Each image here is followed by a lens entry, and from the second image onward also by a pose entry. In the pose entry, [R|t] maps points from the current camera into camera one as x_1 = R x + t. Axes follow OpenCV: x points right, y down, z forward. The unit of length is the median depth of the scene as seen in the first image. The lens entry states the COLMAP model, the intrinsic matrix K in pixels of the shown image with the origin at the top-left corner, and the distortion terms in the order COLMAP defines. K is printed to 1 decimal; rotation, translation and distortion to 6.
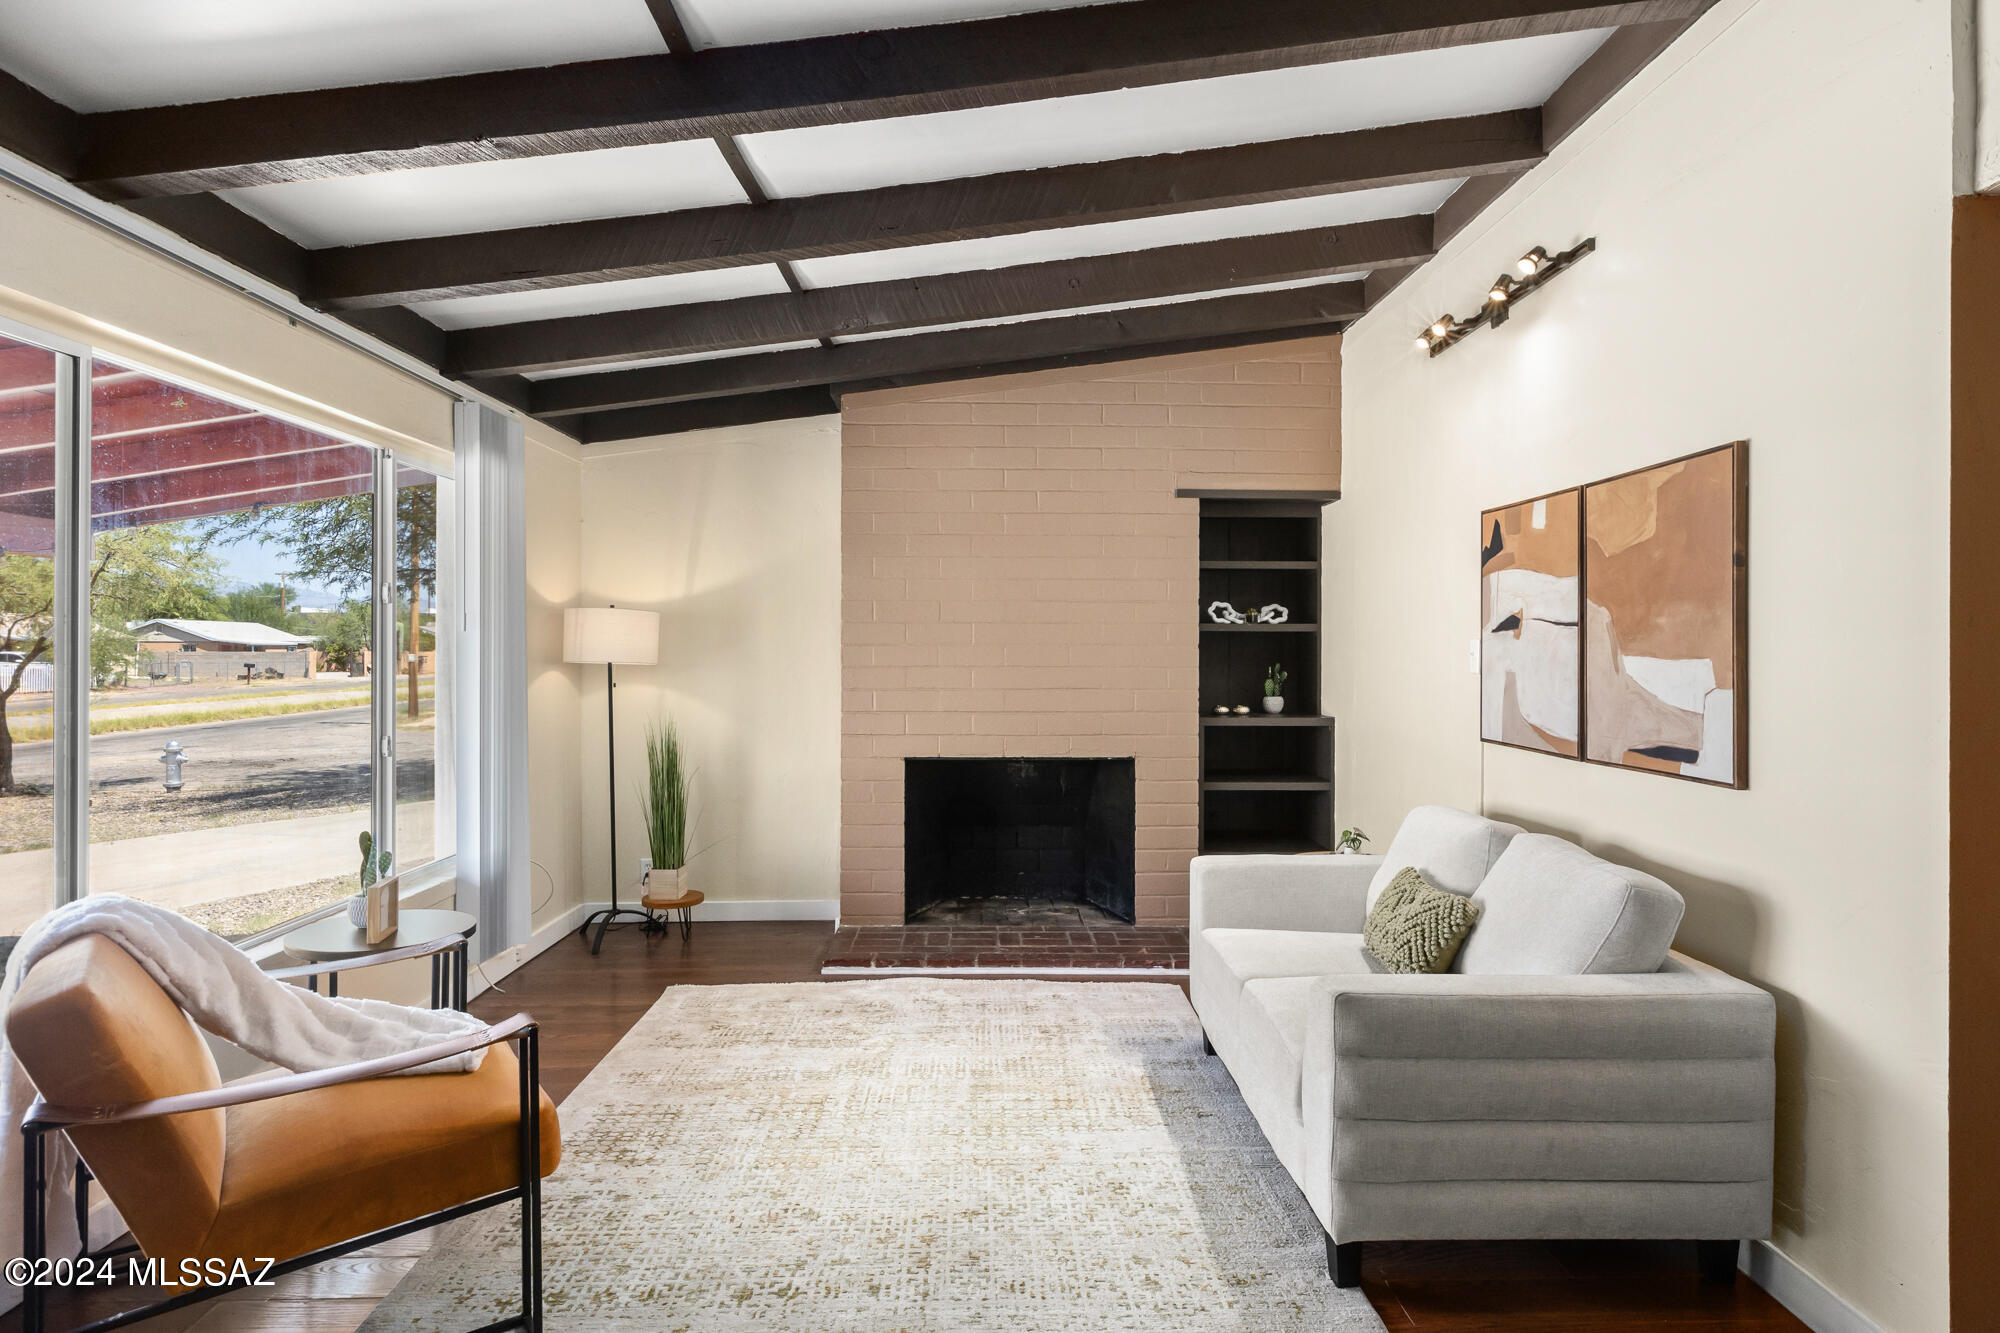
lens RADIAL K [[1098.1, 0, 1000.0], [0, 1098.1, 666.5], [0, 0, 1]] dist [-0.000822, -0.000769]
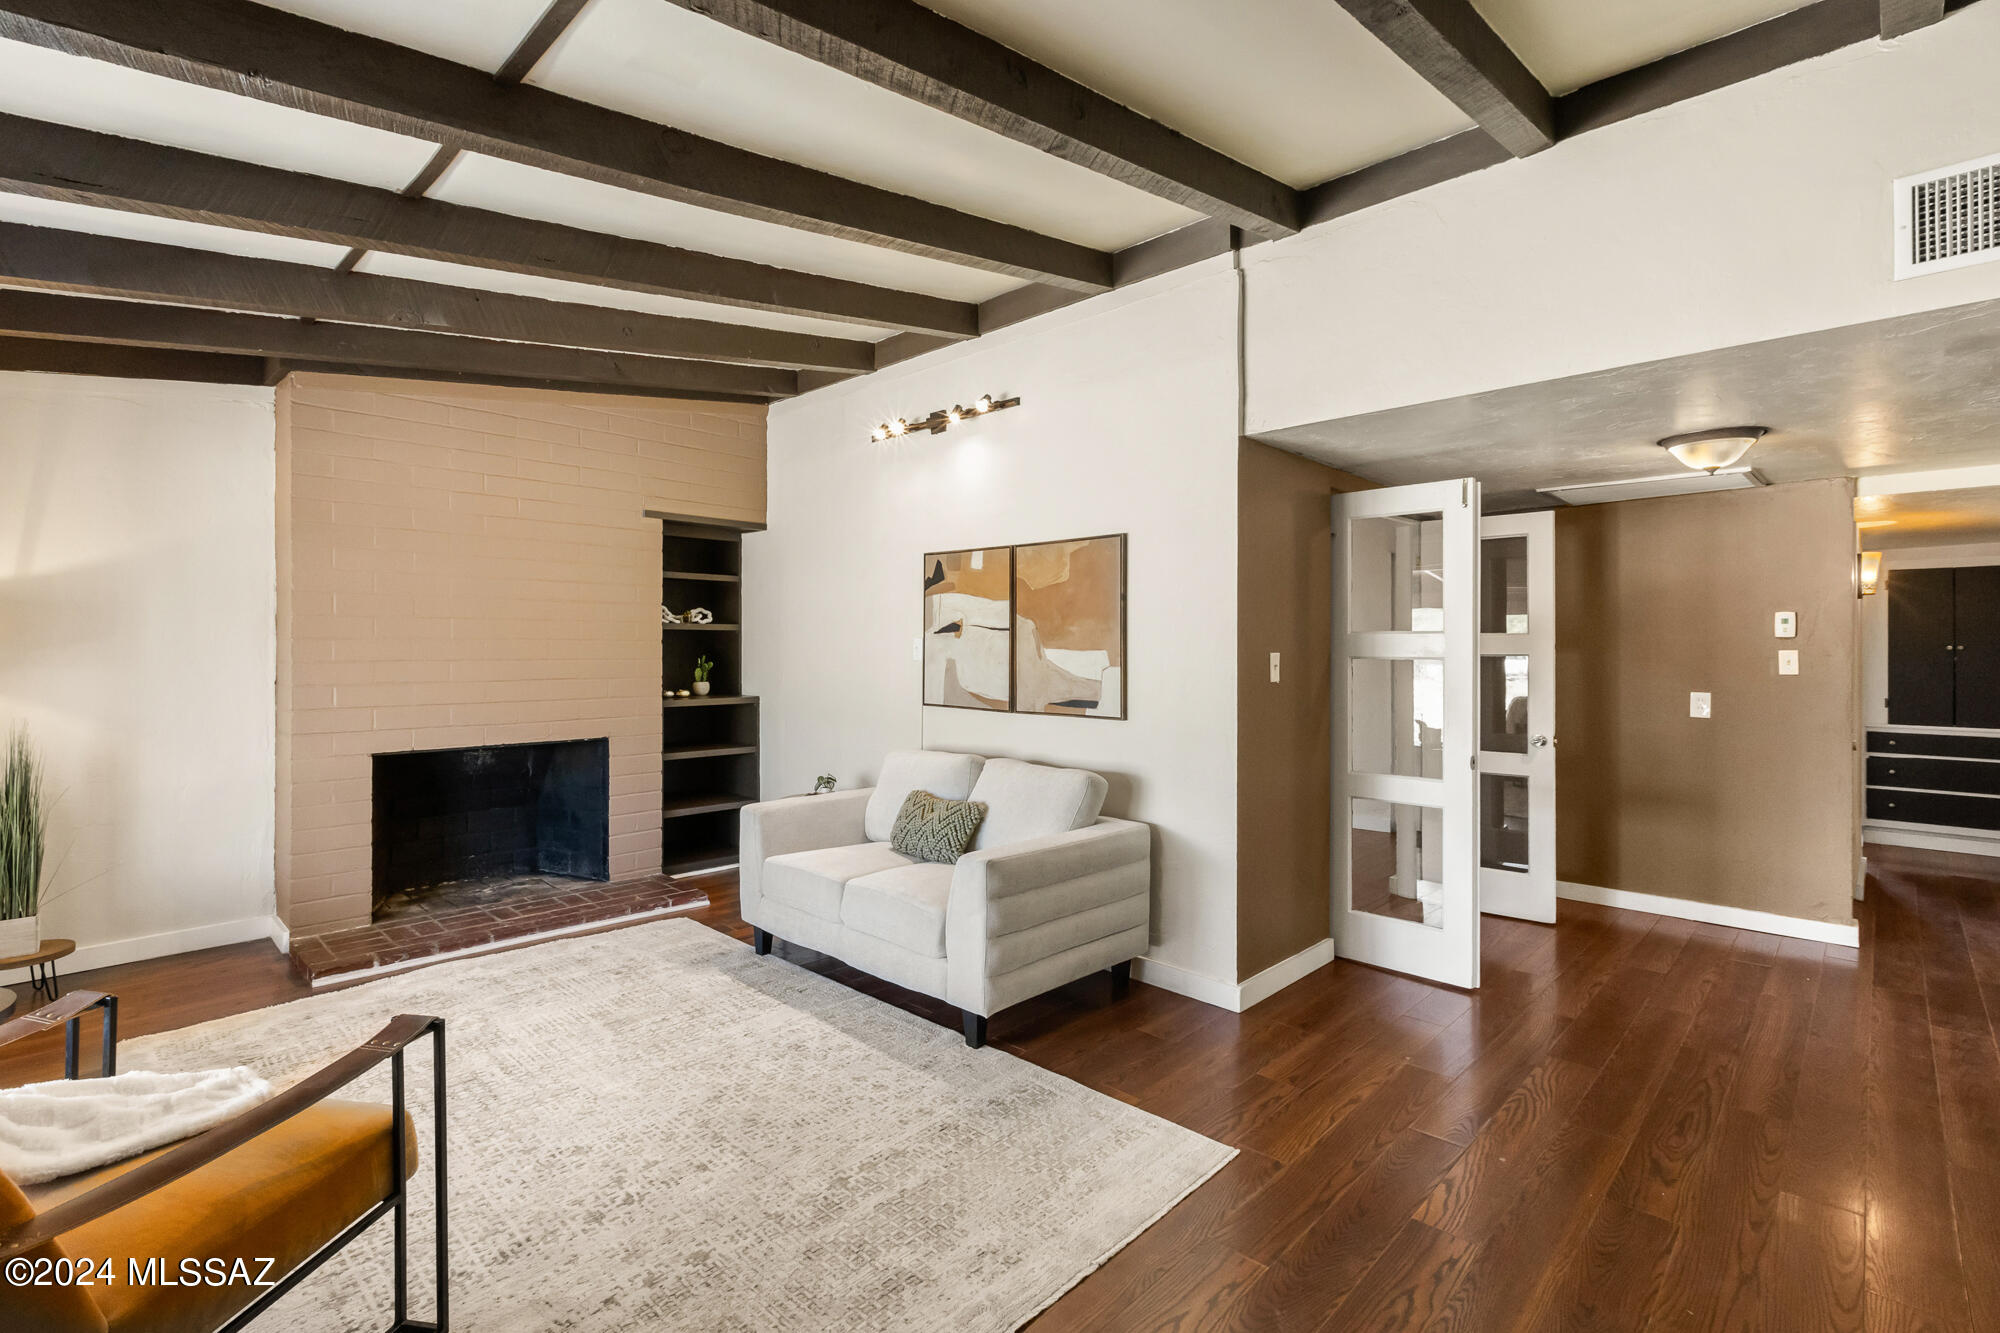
lens RADIAL K [[925.9, 0, 1000.0], [0, 925.9, 666.5], [0, 0, 1]] dist [0.002356, 0.001016]
pose [[0.708281, -0.015992, 0.705750, -0.405610], [0.009451, 0.999869, 0.013171, -0.001483], [-0.705867, -0.002659, 0.708339, 0.022222]]
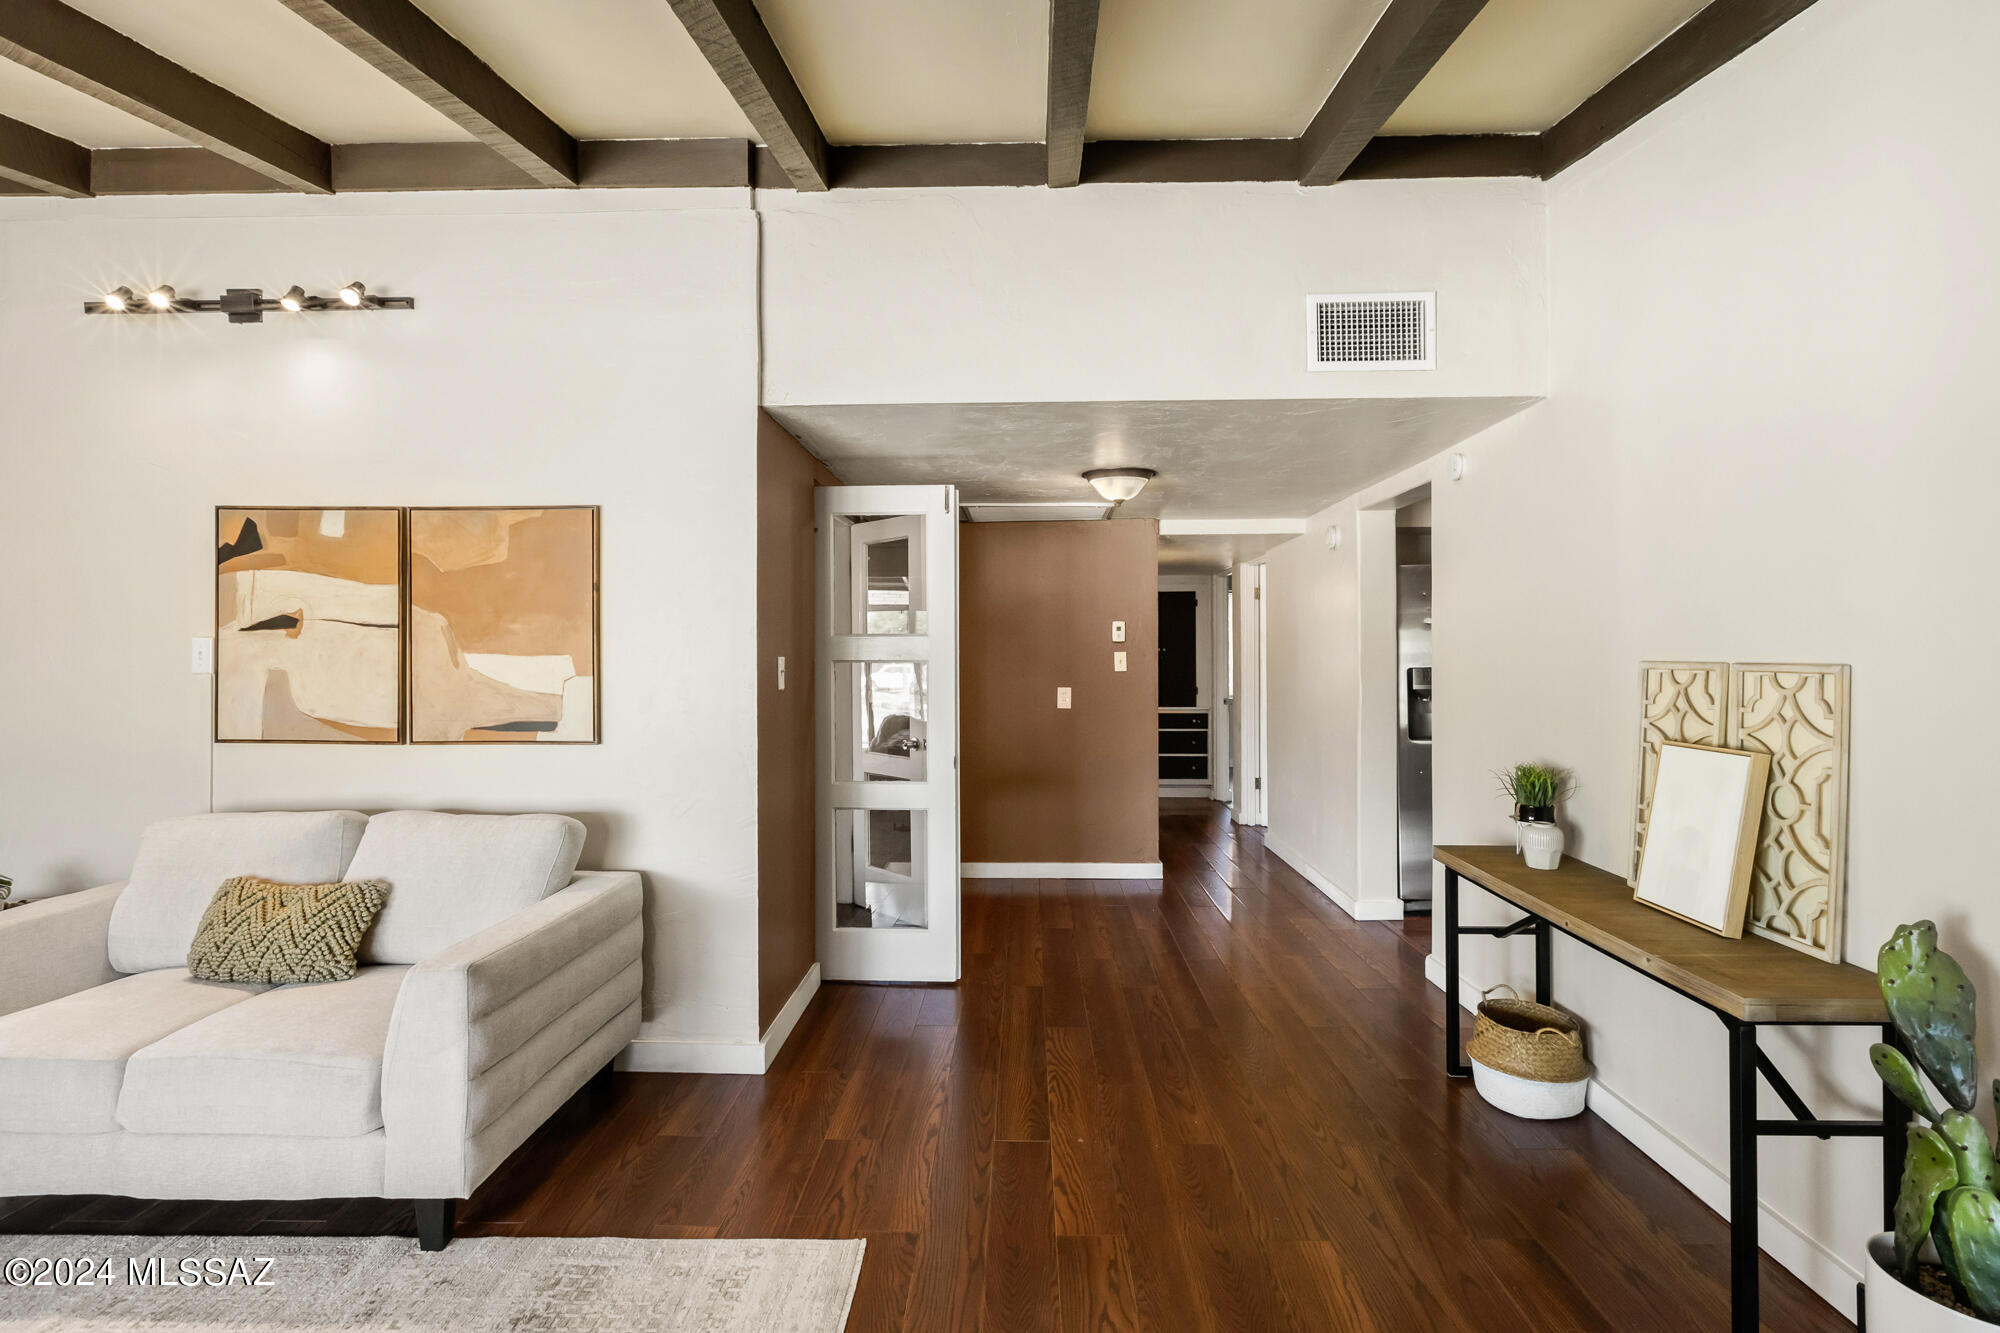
lens RADIAL K [[947.6, 0, 1016.9], [0, 947.6, 665.9], [0, 0, 1]] dist [0.002107, 0.000287]
pose [[0.037904, -0.017987, 0.999119, -0.389426], [0.014997, 0.999736, 0.017429, -0.003967], [-0.999169, 0.014323, 0.038164, 0.272168]]
